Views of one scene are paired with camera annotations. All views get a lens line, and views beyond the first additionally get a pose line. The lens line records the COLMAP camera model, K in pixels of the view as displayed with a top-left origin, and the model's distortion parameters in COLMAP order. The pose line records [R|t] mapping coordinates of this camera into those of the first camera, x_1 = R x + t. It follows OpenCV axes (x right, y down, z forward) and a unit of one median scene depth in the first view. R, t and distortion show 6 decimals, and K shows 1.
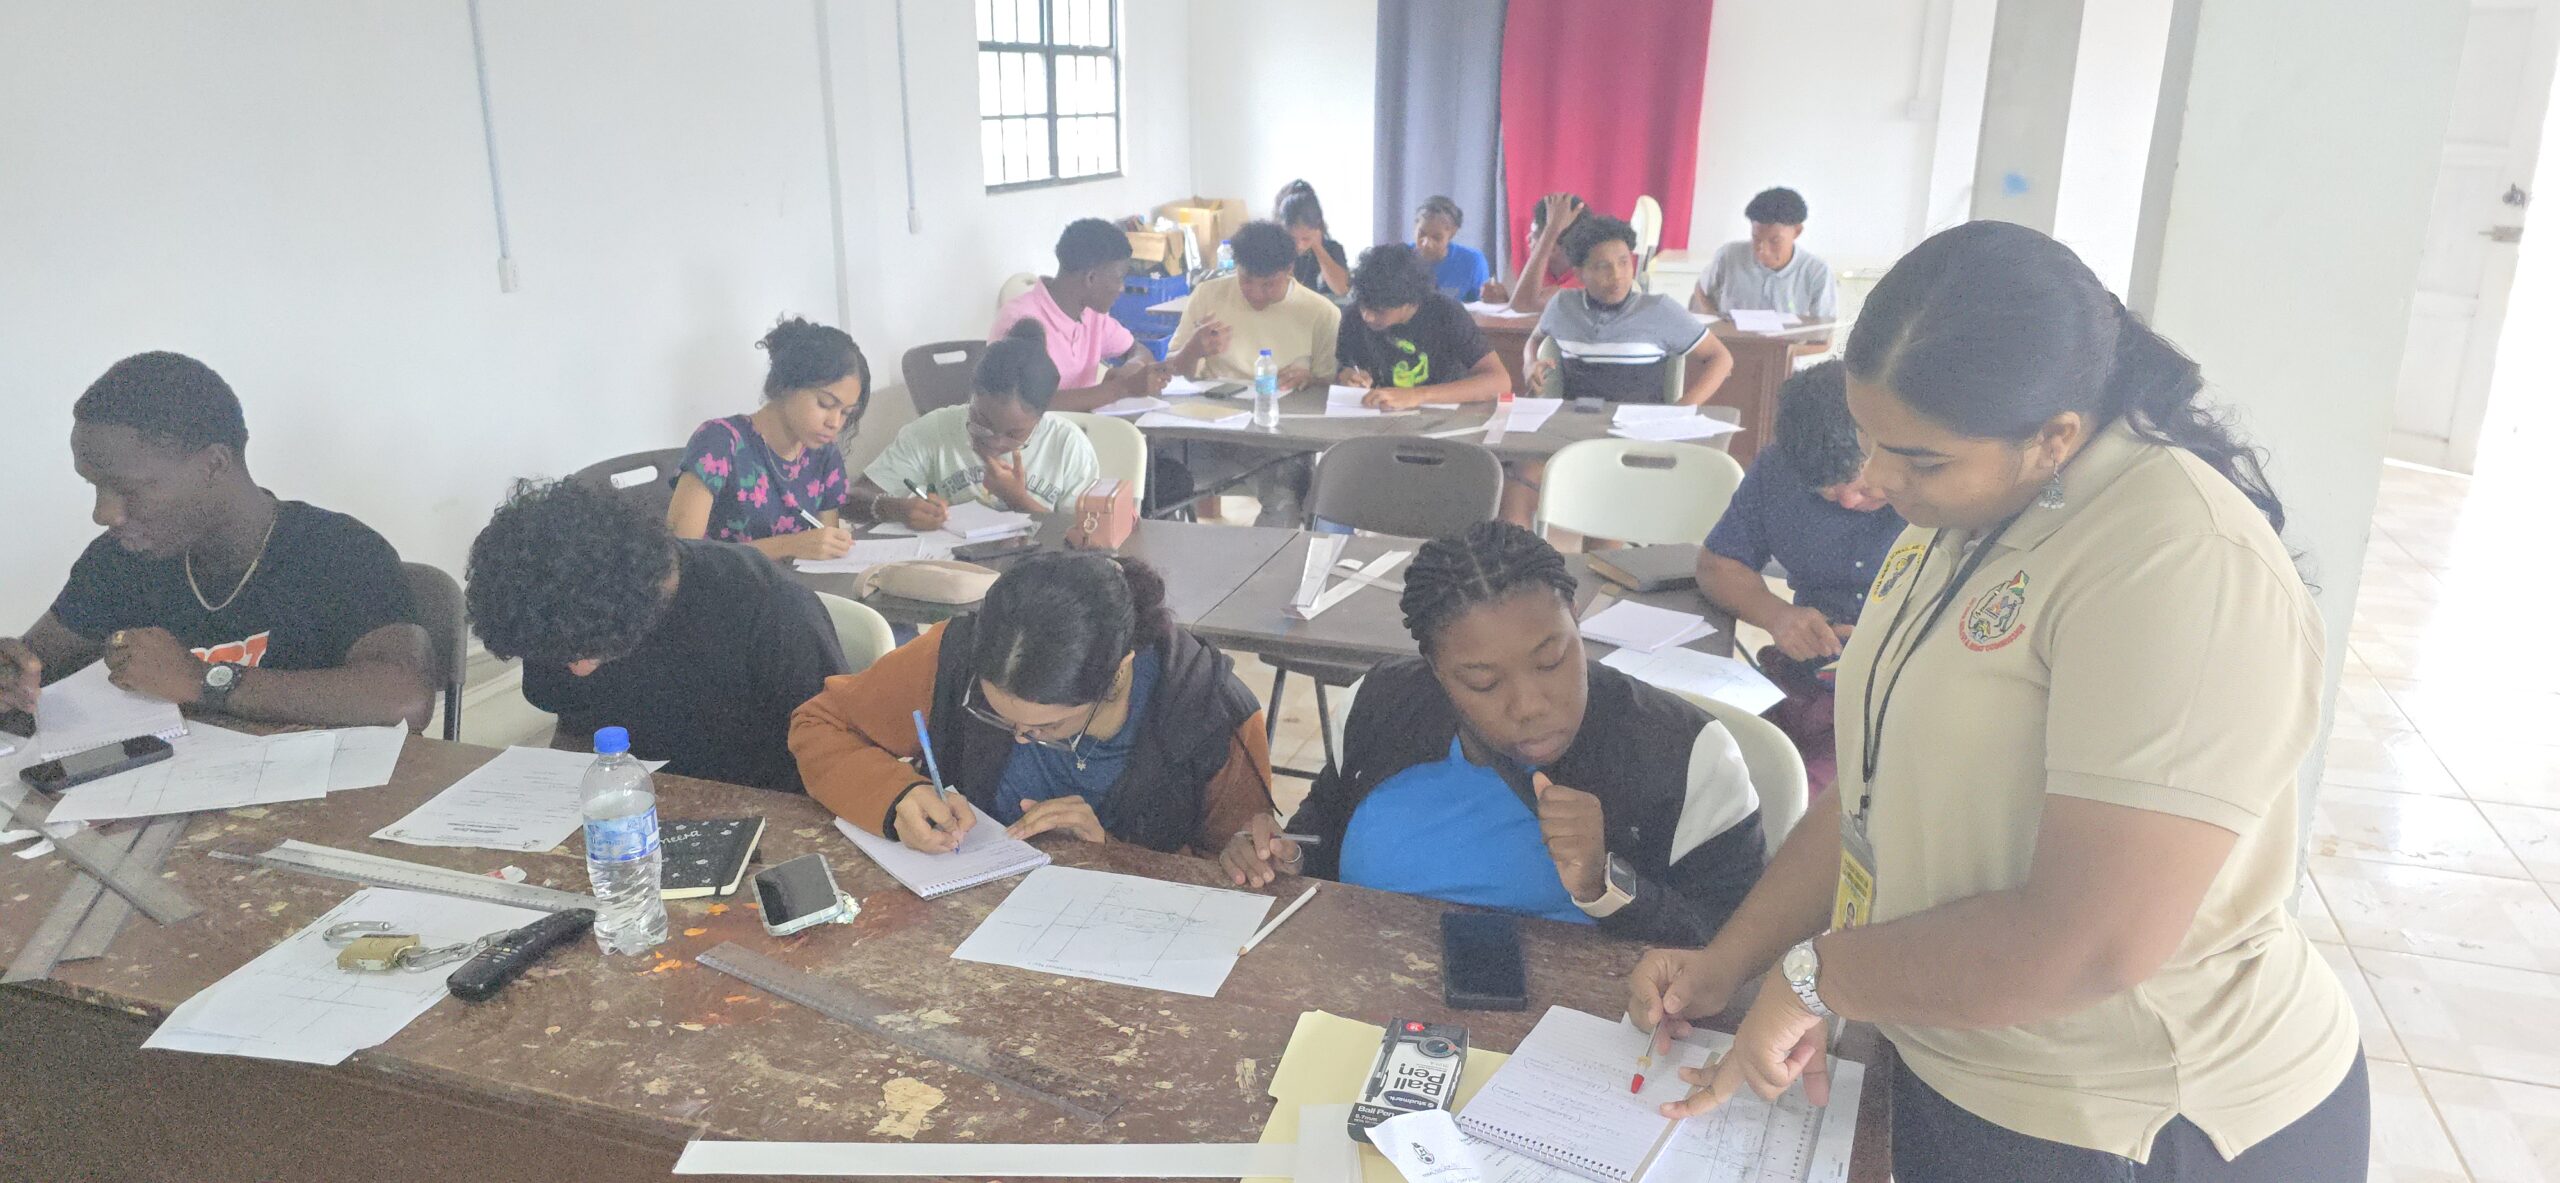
lens RADIAL K [[1670.9, 0, 1246.4], [0, 1670.9, 596.9], [0, 0, 1]] dist [-0.031046, 0.000246]
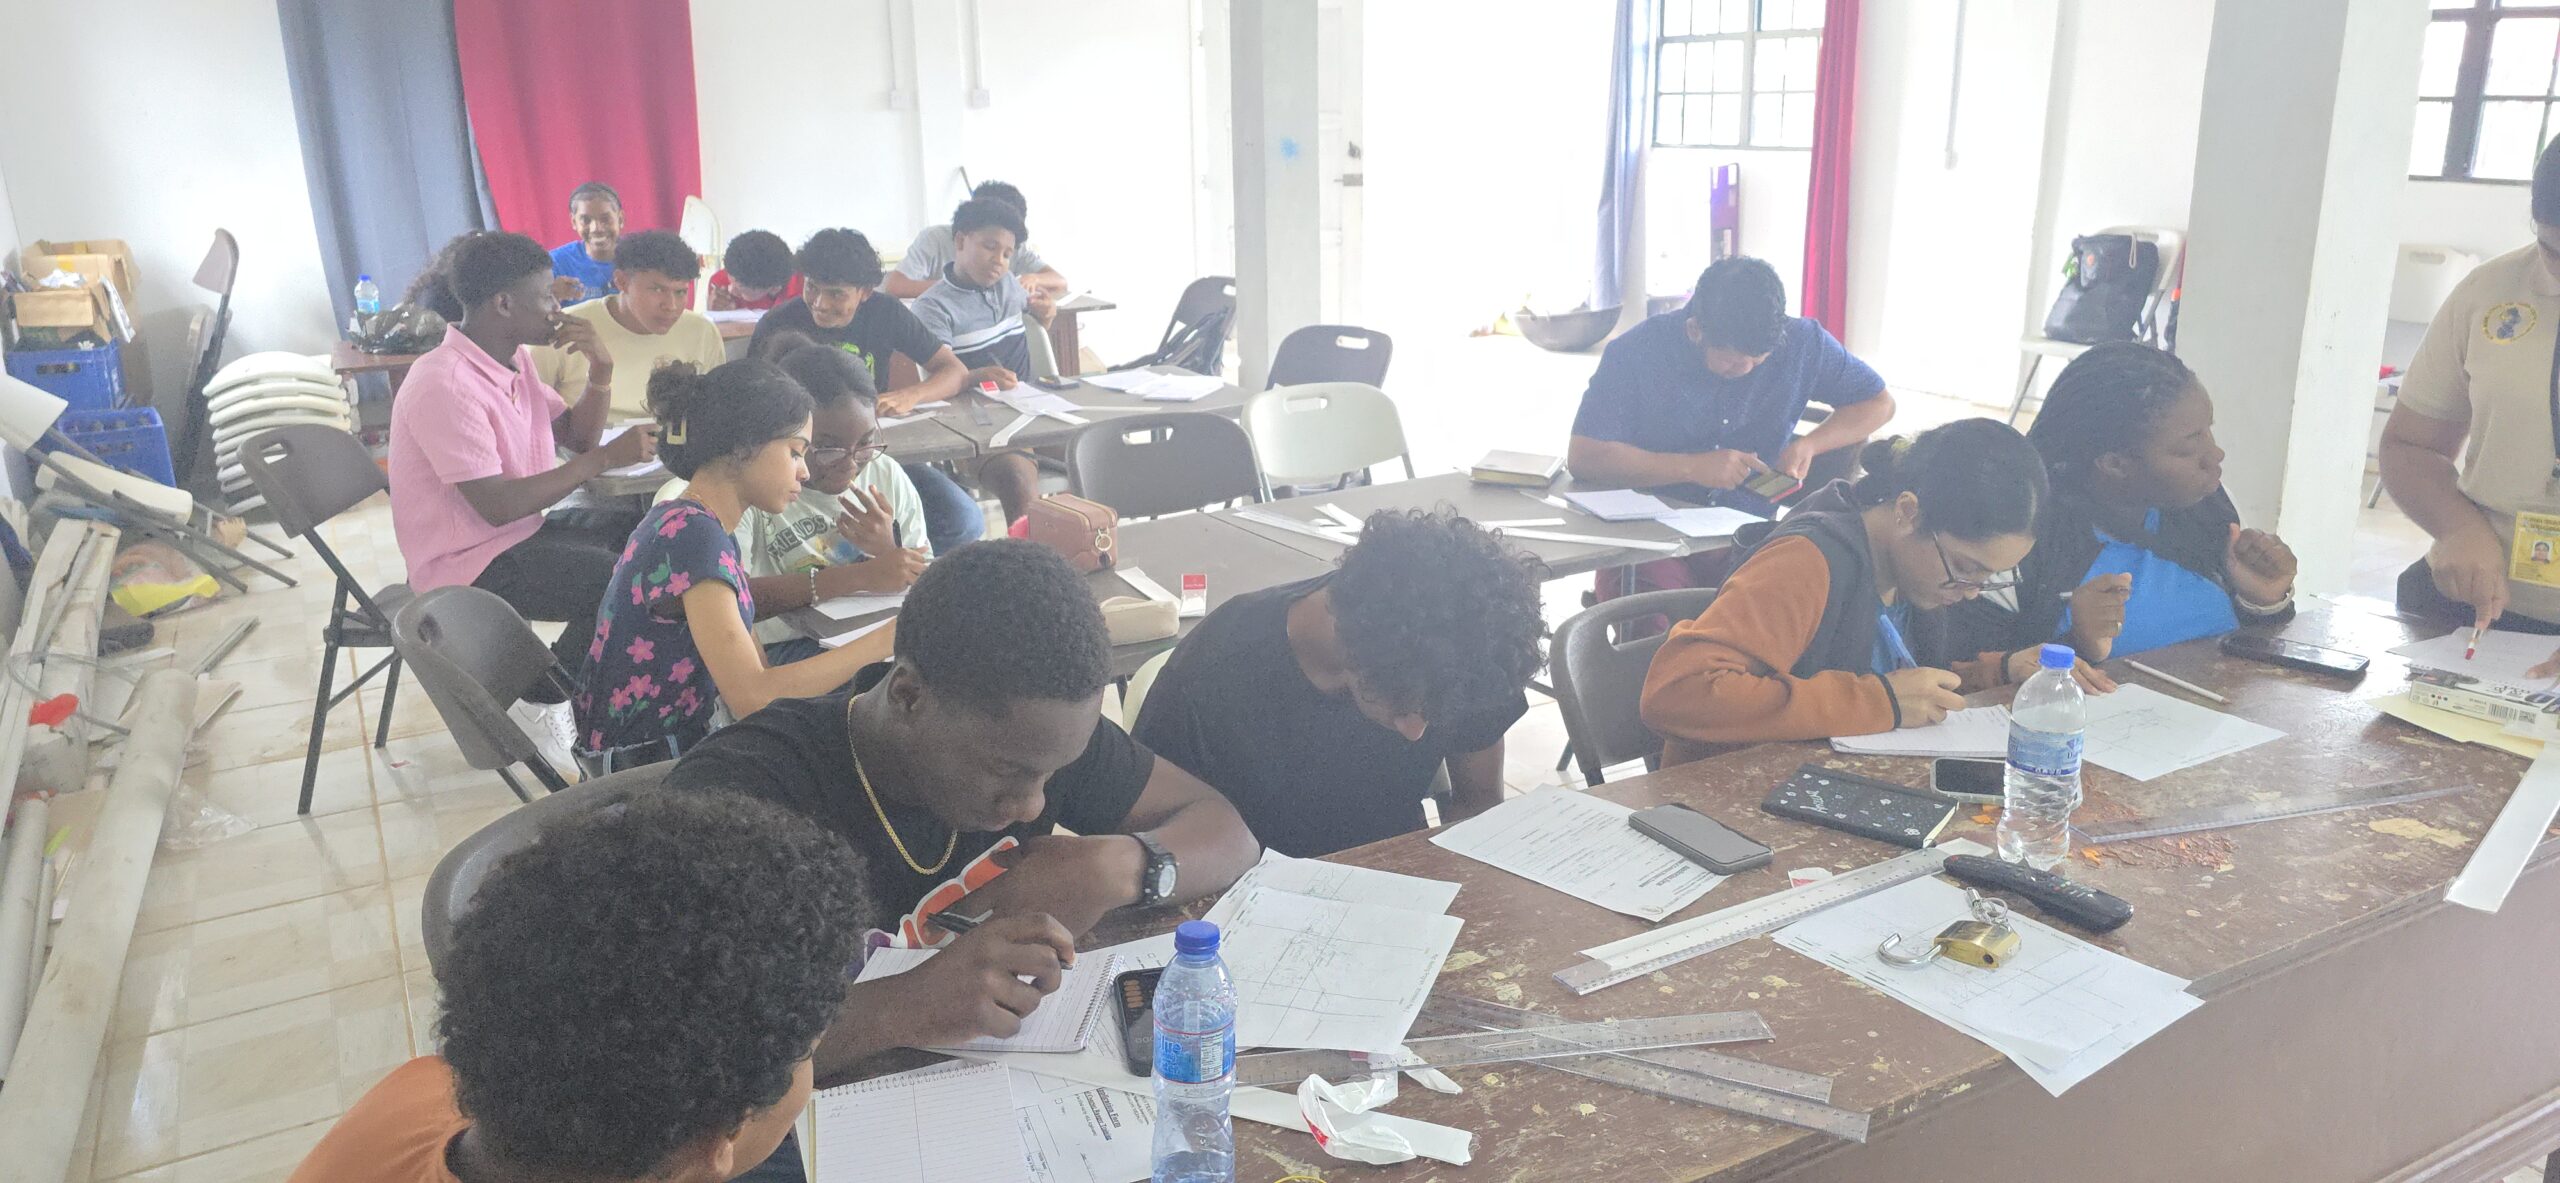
lens RADIAL K [[1670.9, 0, 1246.4], [0, 1670.9, 596.9], [0, 0, 1]] dist [-0.031046, 0.000246]
pose [[0.707951, -0.220711, 0.670889, -0.266478], [0.221326, 0.971399, 0.086020, -0.030590], [-0.670686, 0.087587, 0.736552, 0.101327]]
